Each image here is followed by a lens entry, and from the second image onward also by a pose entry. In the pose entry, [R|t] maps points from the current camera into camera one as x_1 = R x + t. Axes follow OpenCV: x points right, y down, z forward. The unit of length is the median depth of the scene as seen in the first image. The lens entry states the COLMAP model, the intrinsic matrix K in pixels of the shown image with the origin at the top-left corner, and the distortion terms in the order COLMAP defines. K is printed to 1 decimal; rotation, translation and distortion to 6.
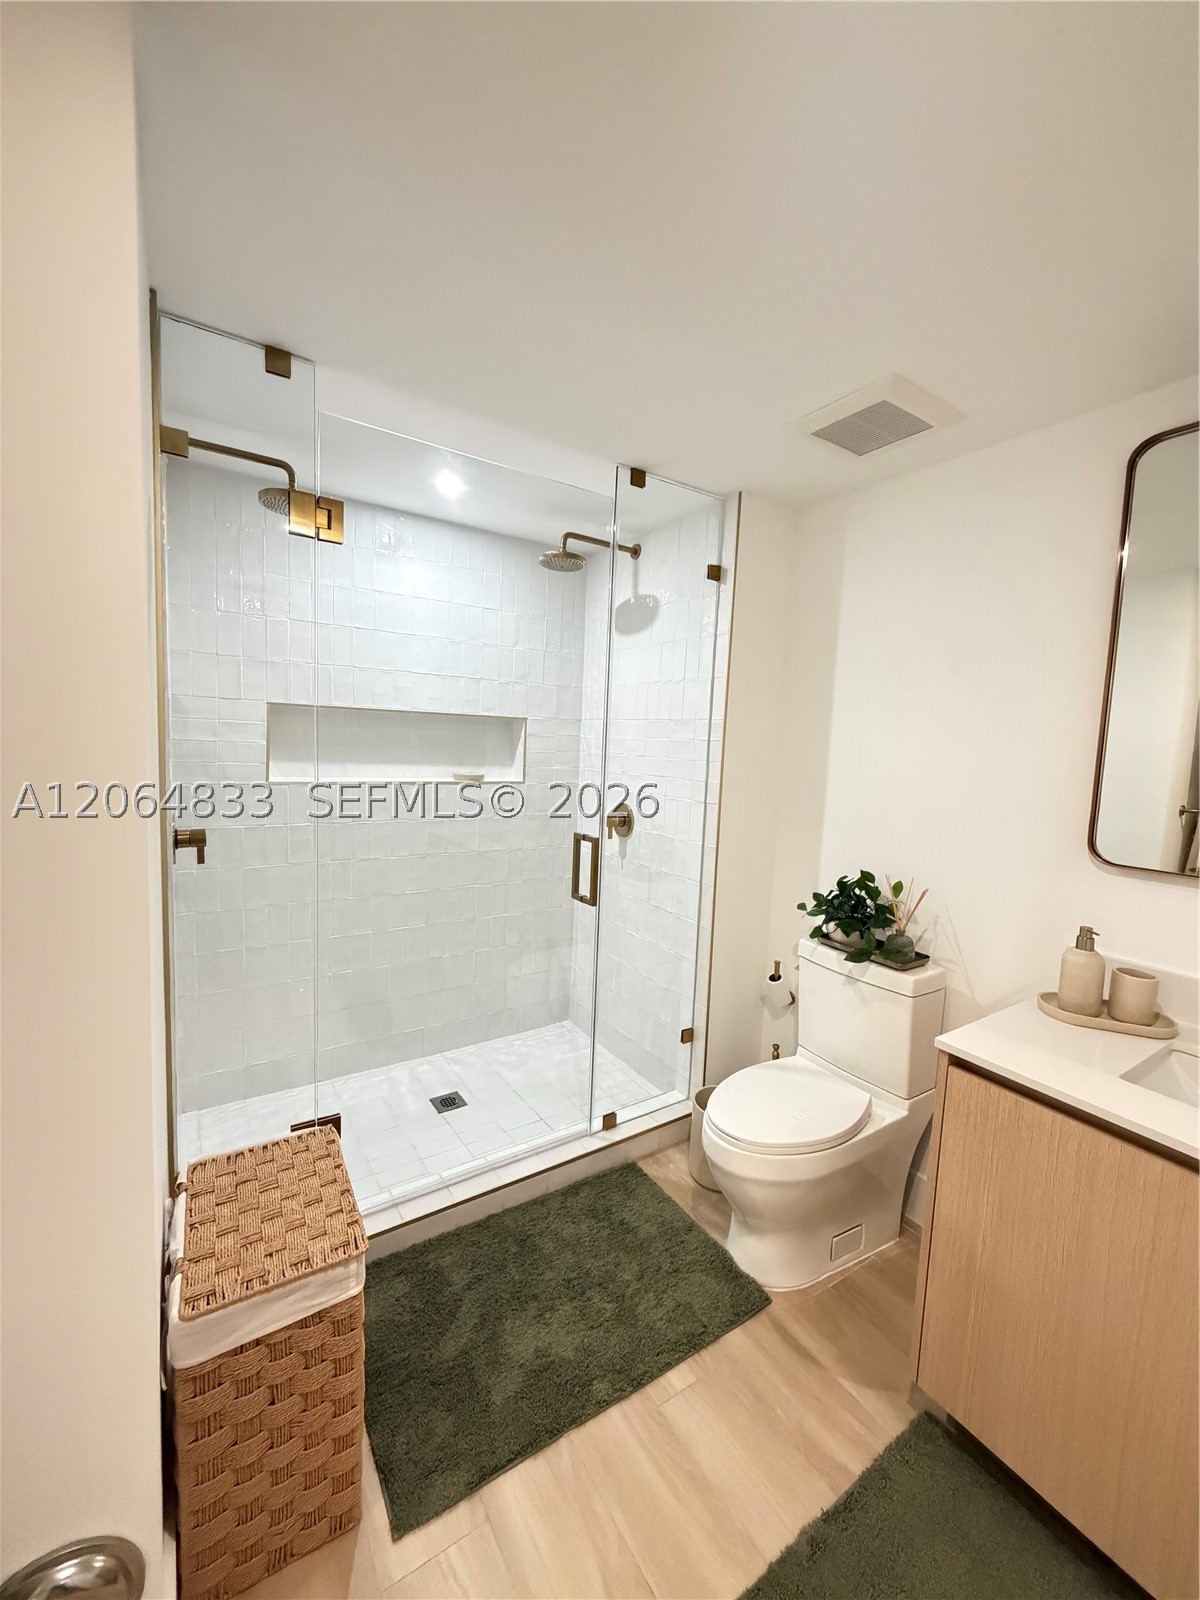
lens RADIAL K [[635.8, 0, 602.4], [0, 635.8, 798.7], [0, 0, 1]] dist [0.000029, 0.000181]
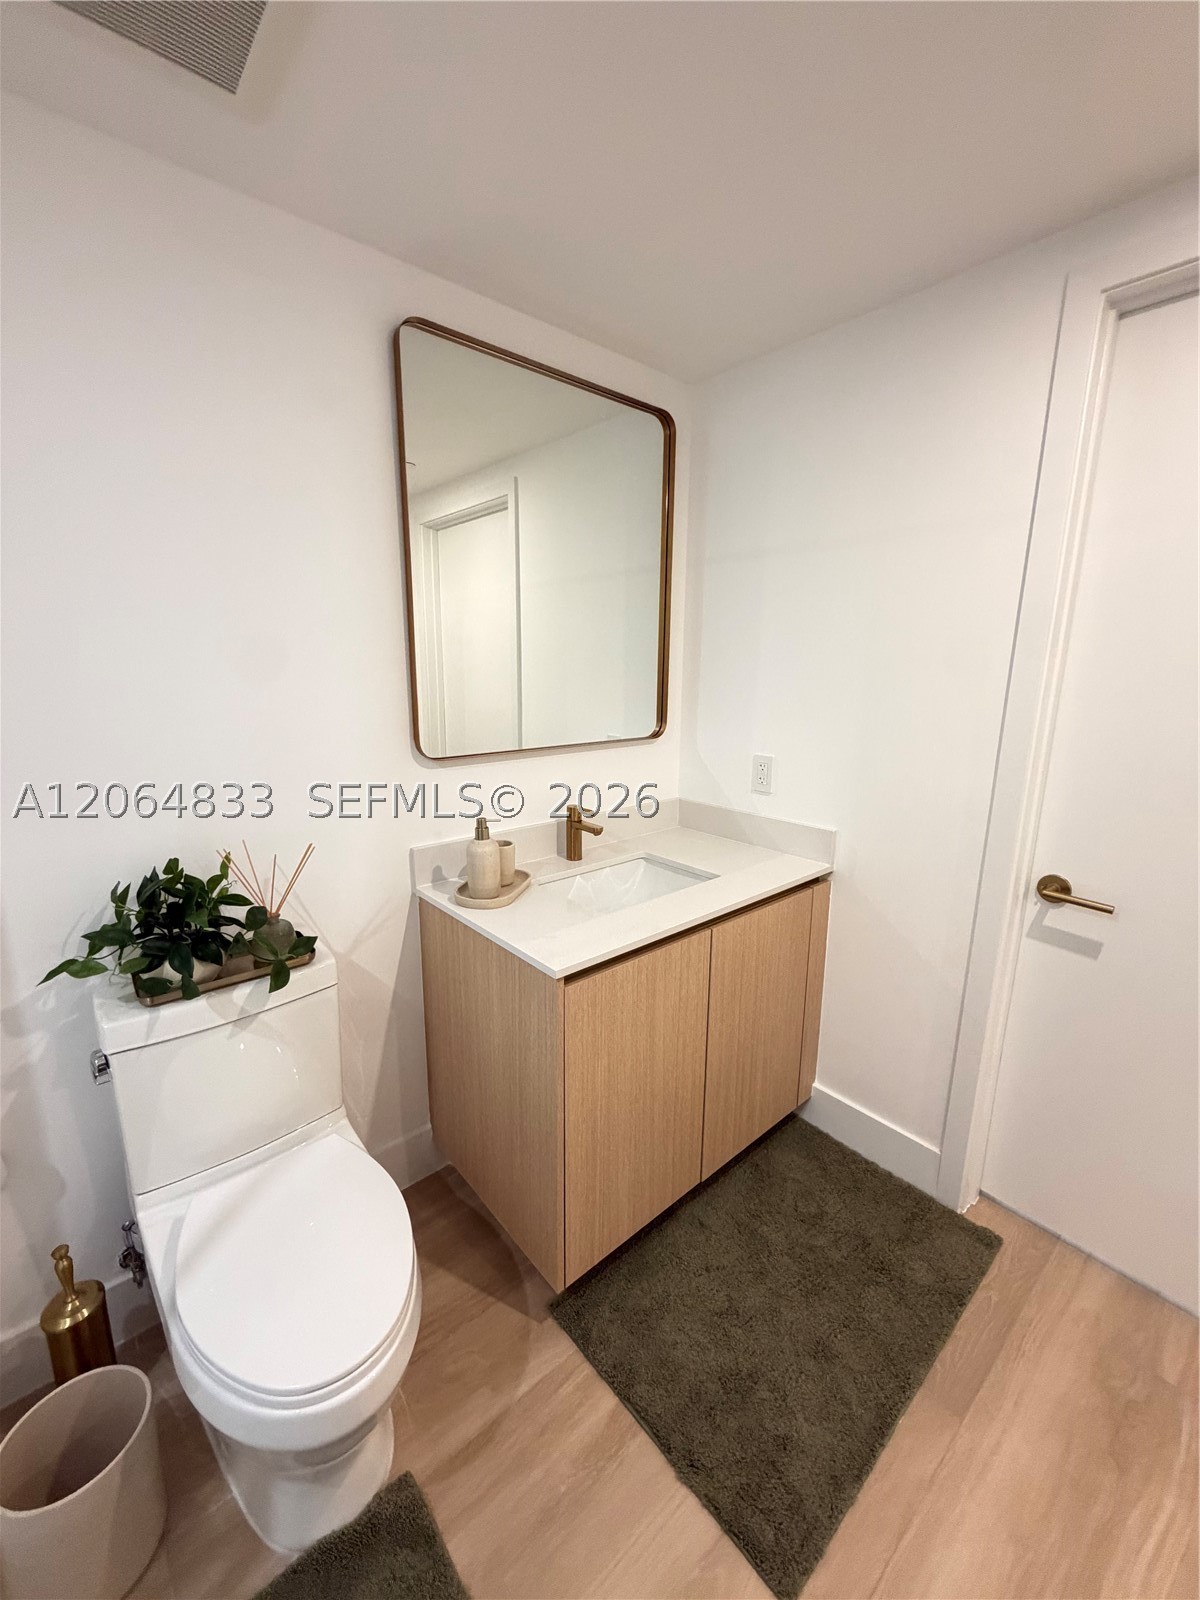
lens RADIAL K [[635.8, 0, 601.7], [0, 635.8, 804.6], [0, 0, 1]] dist [0.000029, 0.000181]
pose [[-0.122542, -0.248859, 0.960756, -0.308314], [0.078407, 0.962599, 0.259337, -0.086961], [-0.989361, 0.107109, -0.098447, 0.996352]]
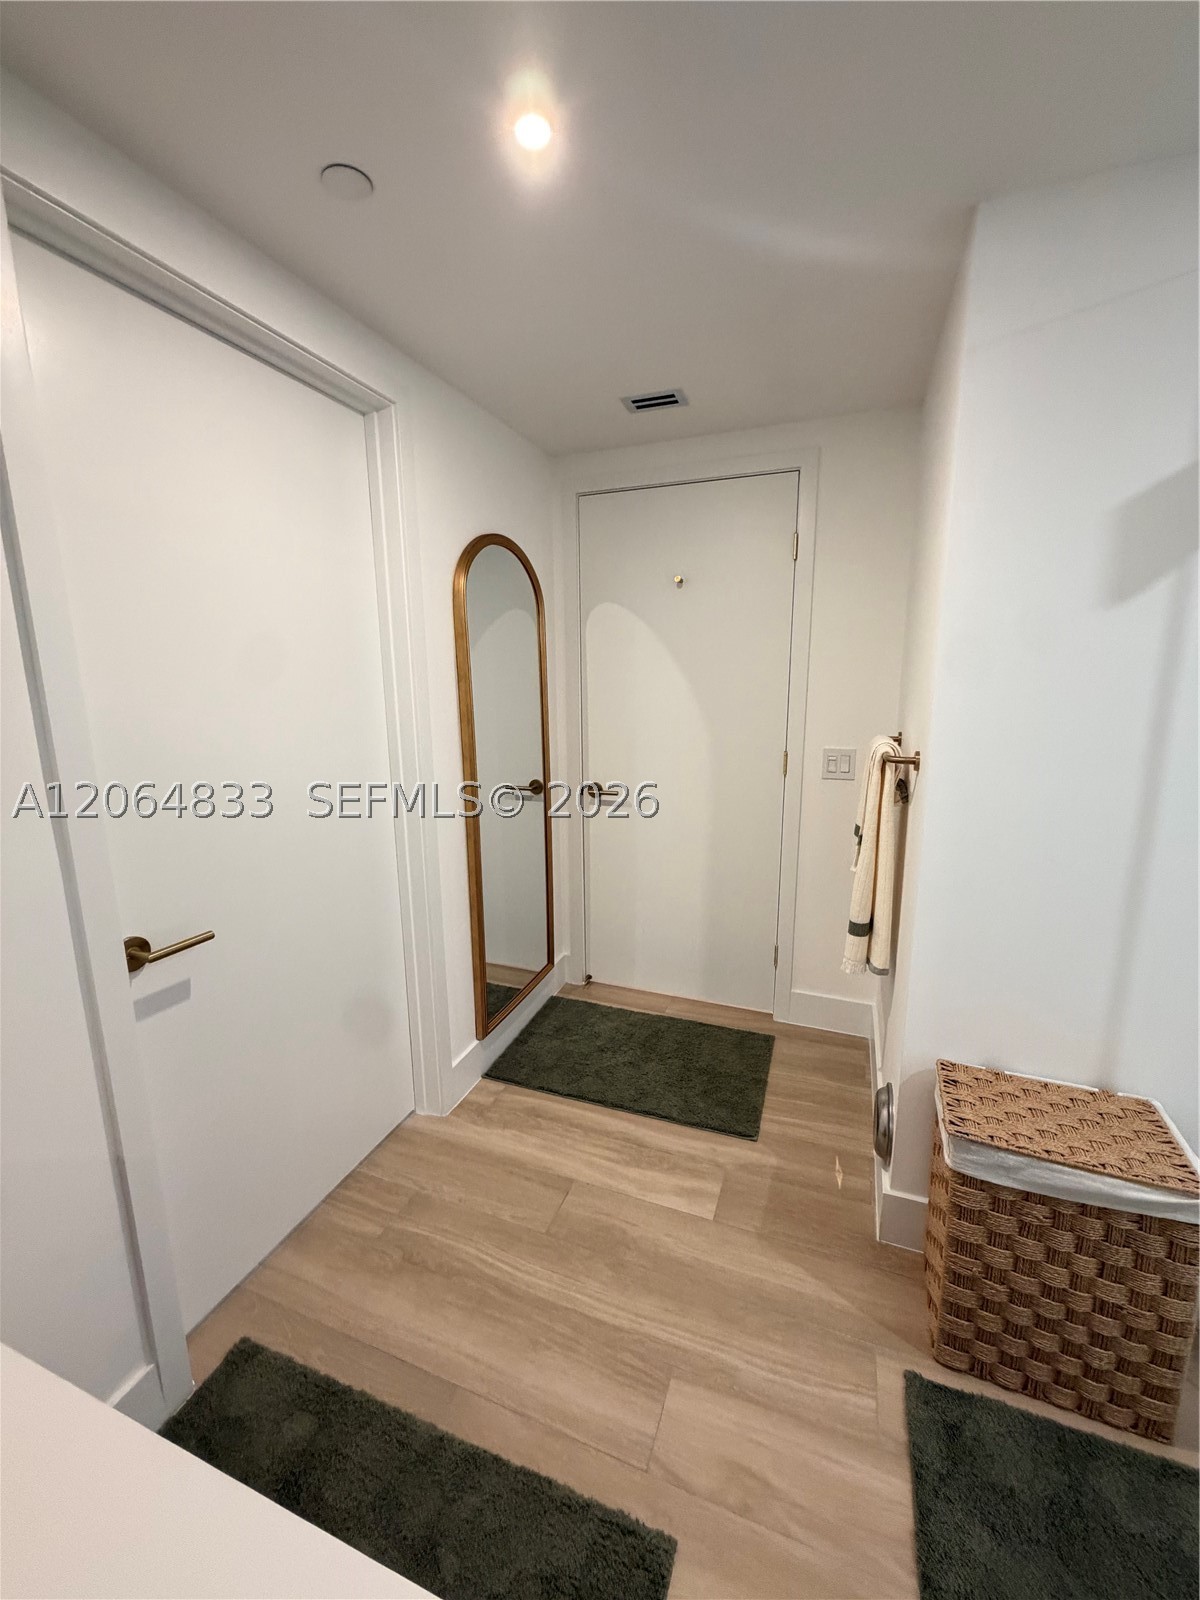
lens RADIAL K [[635.8, 0, 591.4], [0, 635.8, 799.1], [0, 0, 1]] dist [0.000029, 0.000181]
pose [[-0.819055, 0.072974, -0.569054, 0.632613], [-0.075318, 0.969616, 0.232748, -0.068823], [0.568749, 0.233493, -0.788673, 1.166469]]
